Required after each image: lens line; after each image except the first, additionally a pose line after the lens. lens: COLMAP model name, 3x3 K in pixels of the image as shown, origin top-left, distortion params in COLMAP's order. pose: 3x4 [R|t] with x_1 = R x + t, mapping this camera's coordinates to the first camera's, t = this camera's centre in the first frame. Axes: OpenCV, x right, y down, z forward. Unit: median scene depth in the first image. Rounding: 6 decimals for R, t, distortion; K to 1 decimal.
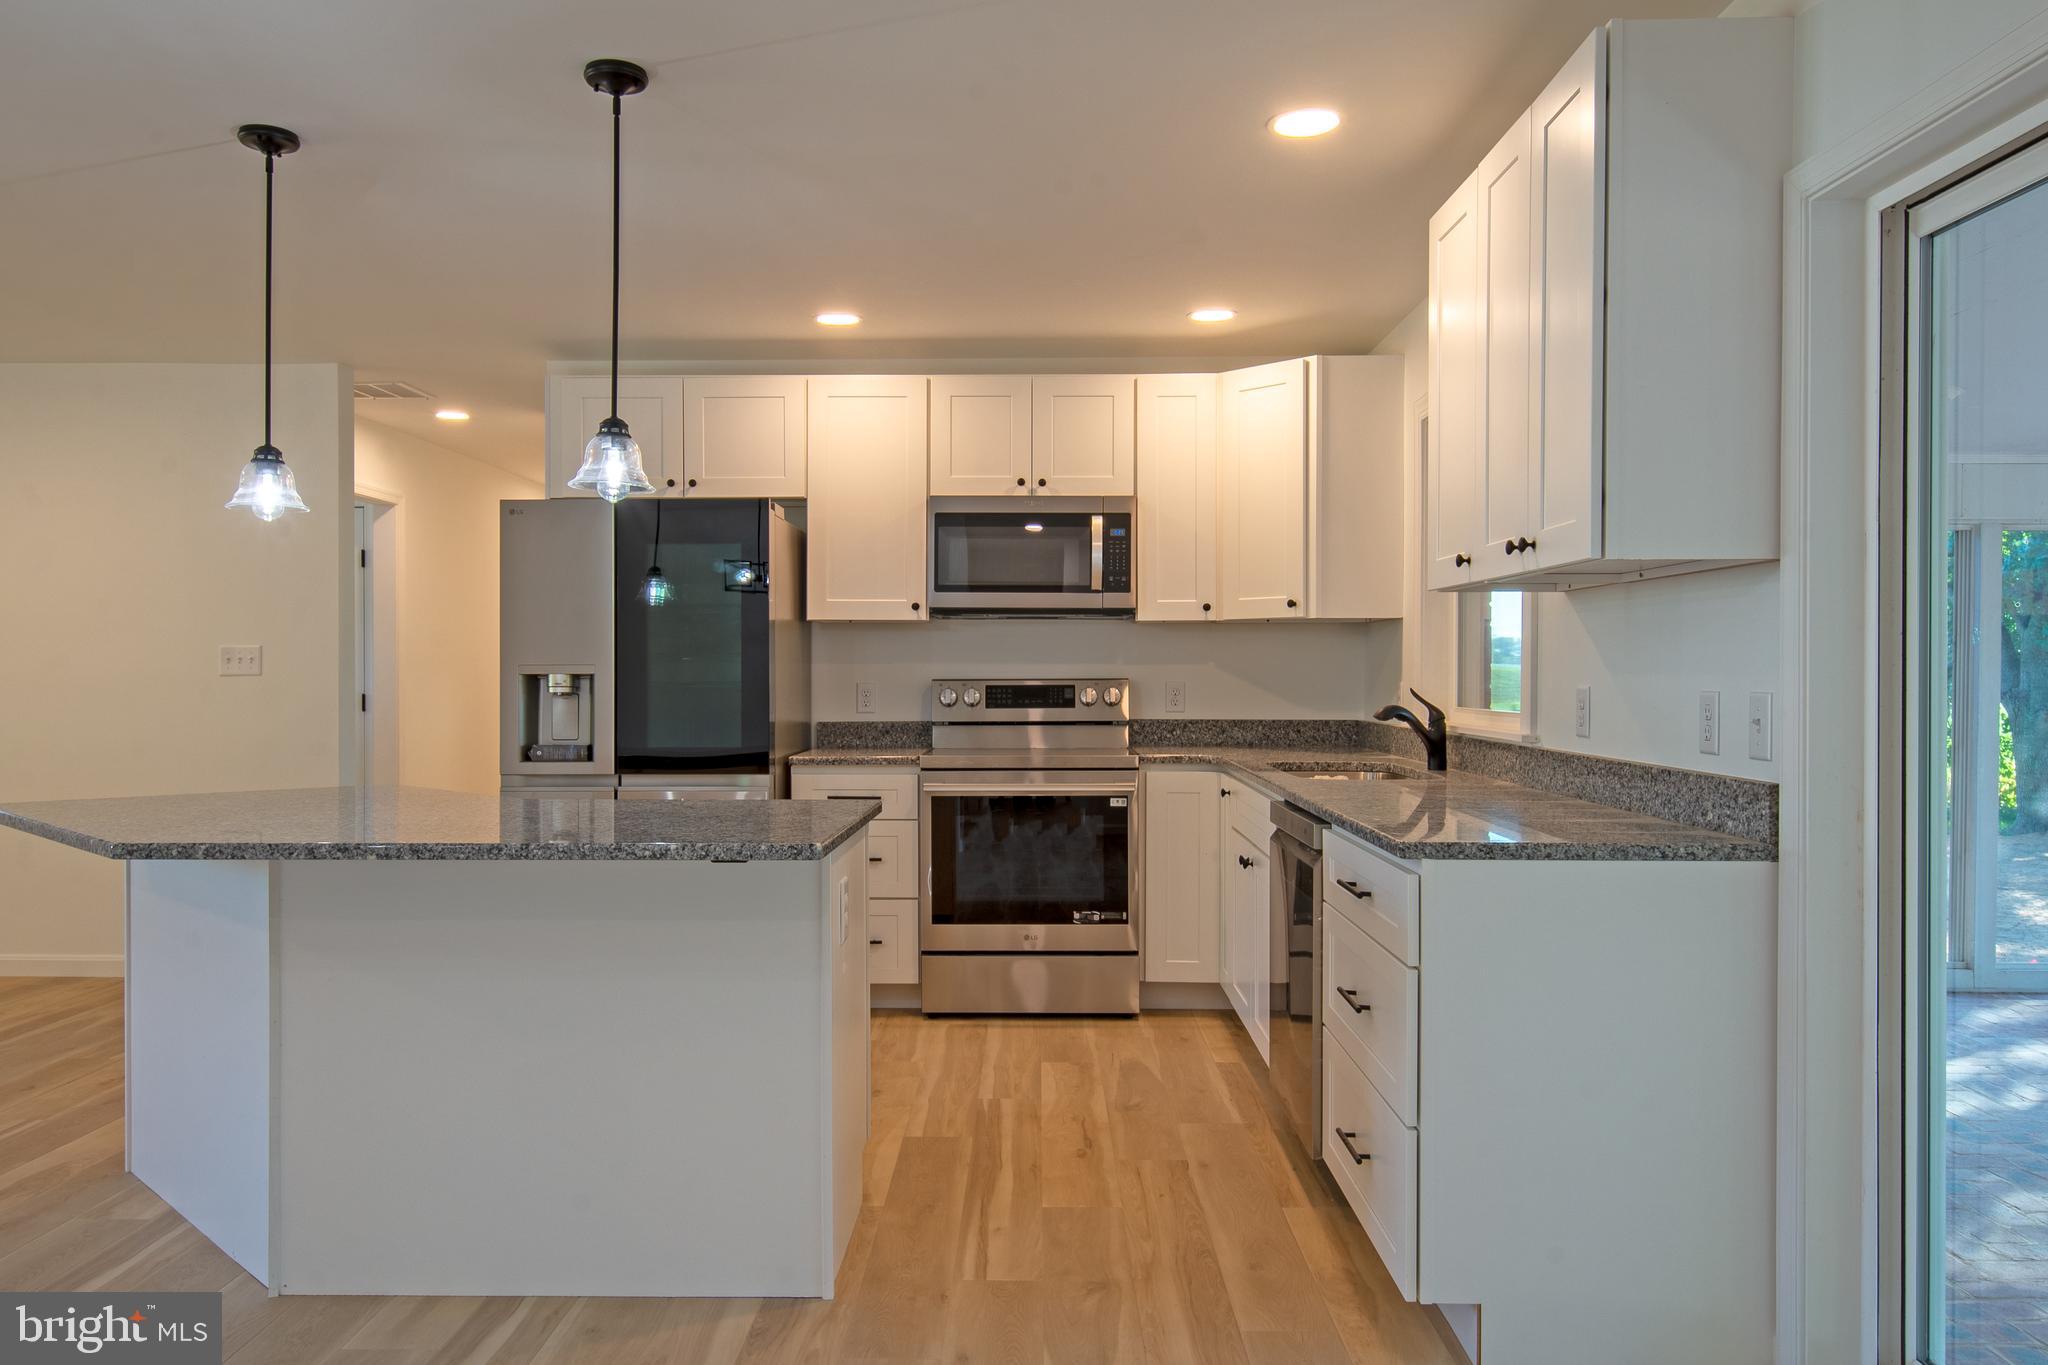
lens RADIAL K [[1465.4, 0, 998.7], [0, 1465.4, 678.8], [0, 0, 1]] dist [0.012646, -0.005377]
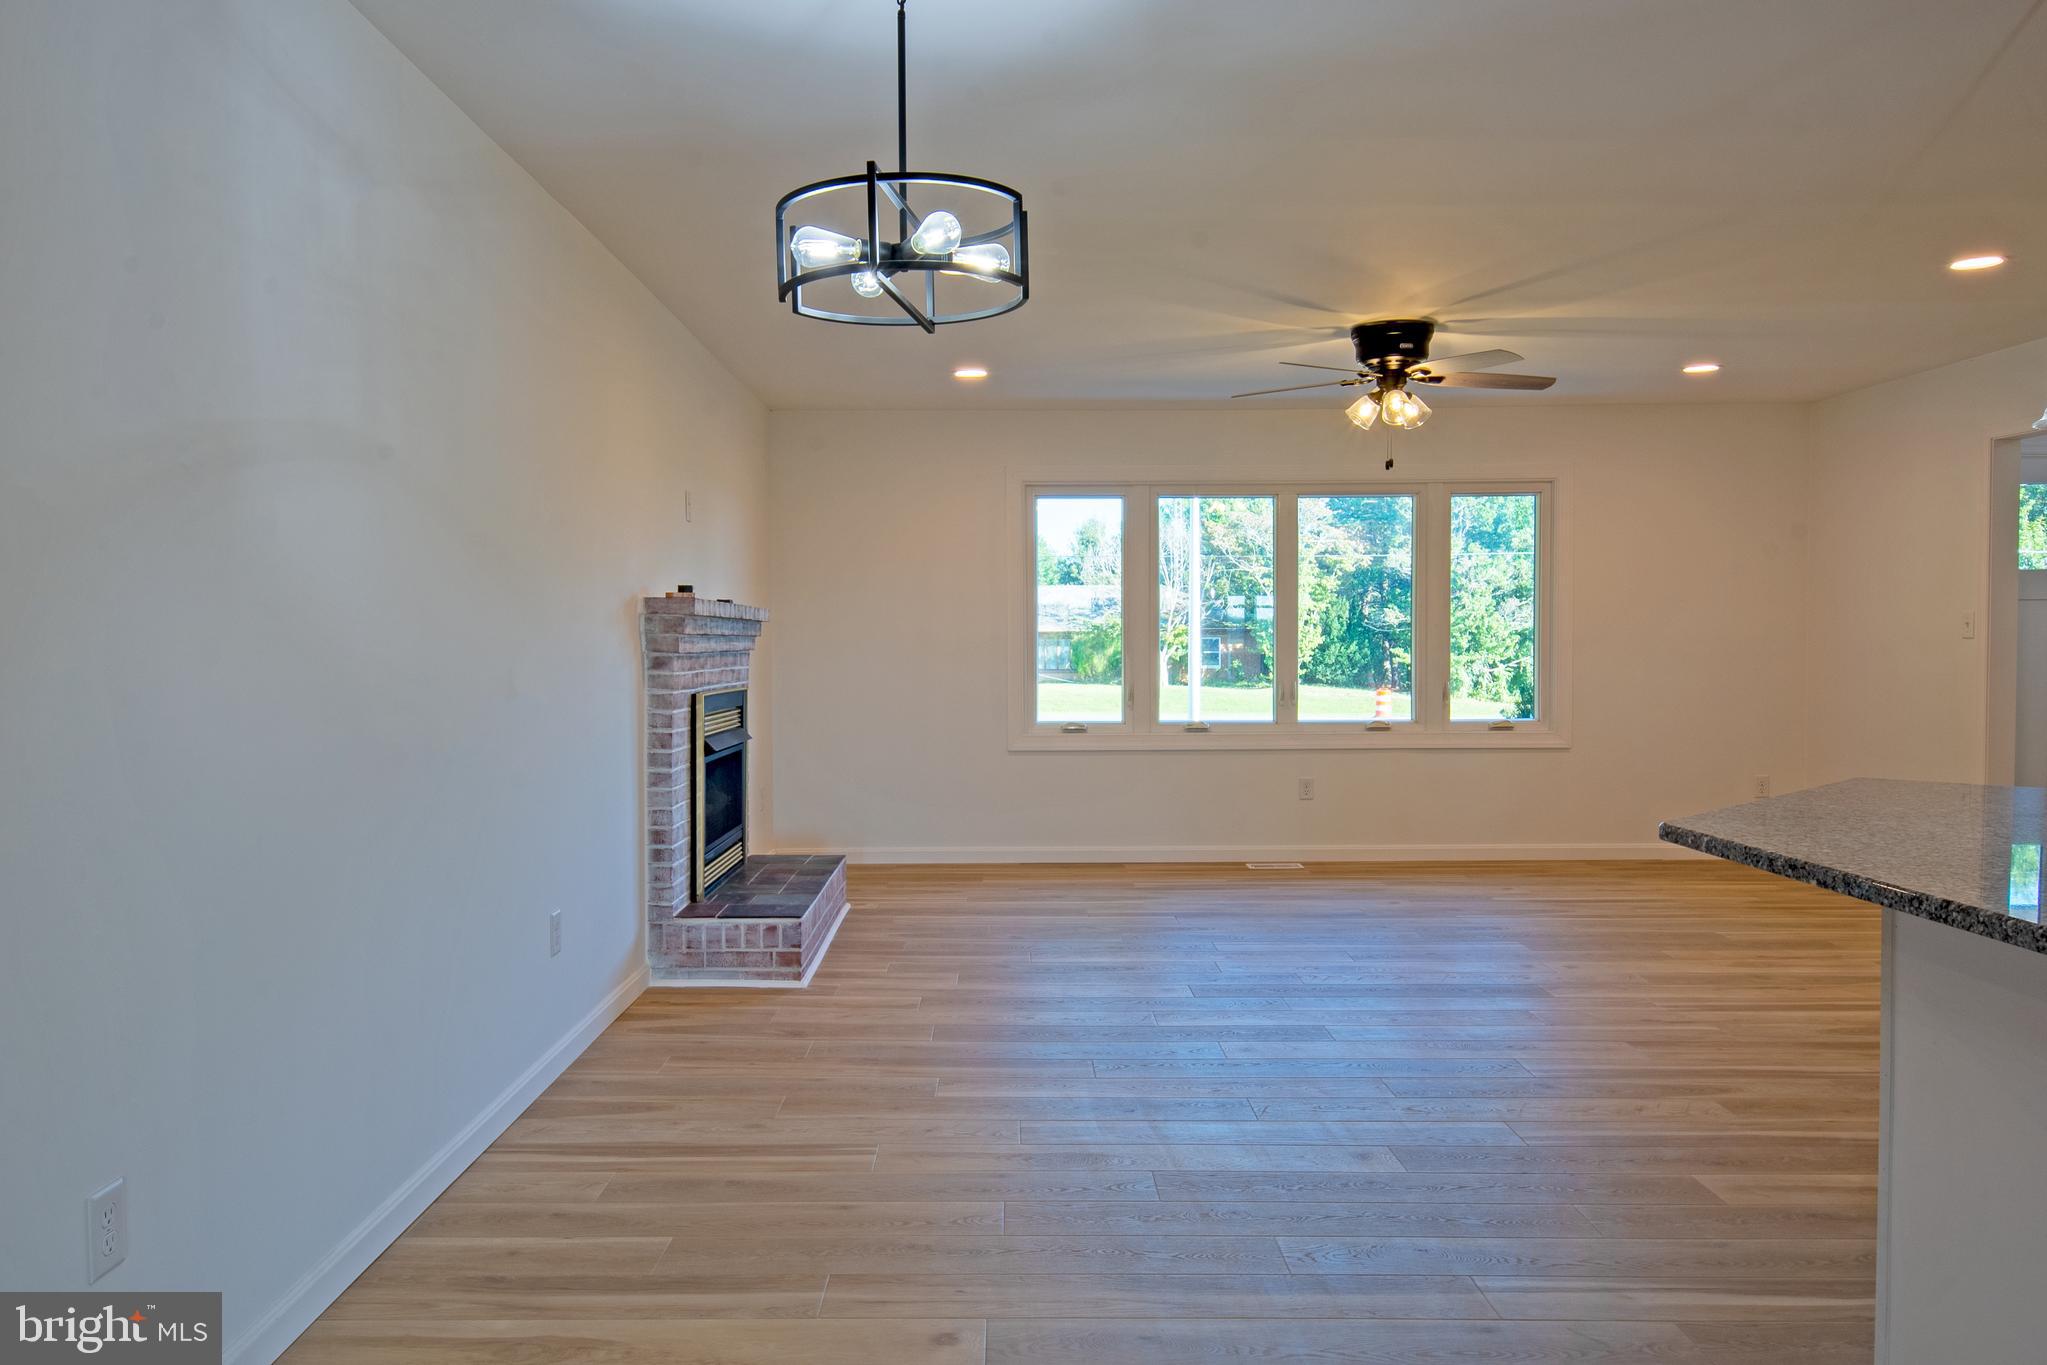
lens RADIAL K [[1464.7, 0, 998.2], [0, 1464.7, 678.8], [0, 0, 1]] dist [0.012646, -0.005377]
pose [[0.020798, 0.027118, -0.999416, 0.301611], [-0.001794, 0.999631, 0.027086, -0.004838], [0.999782, 0.001229, 0.020839, 0.503618]]
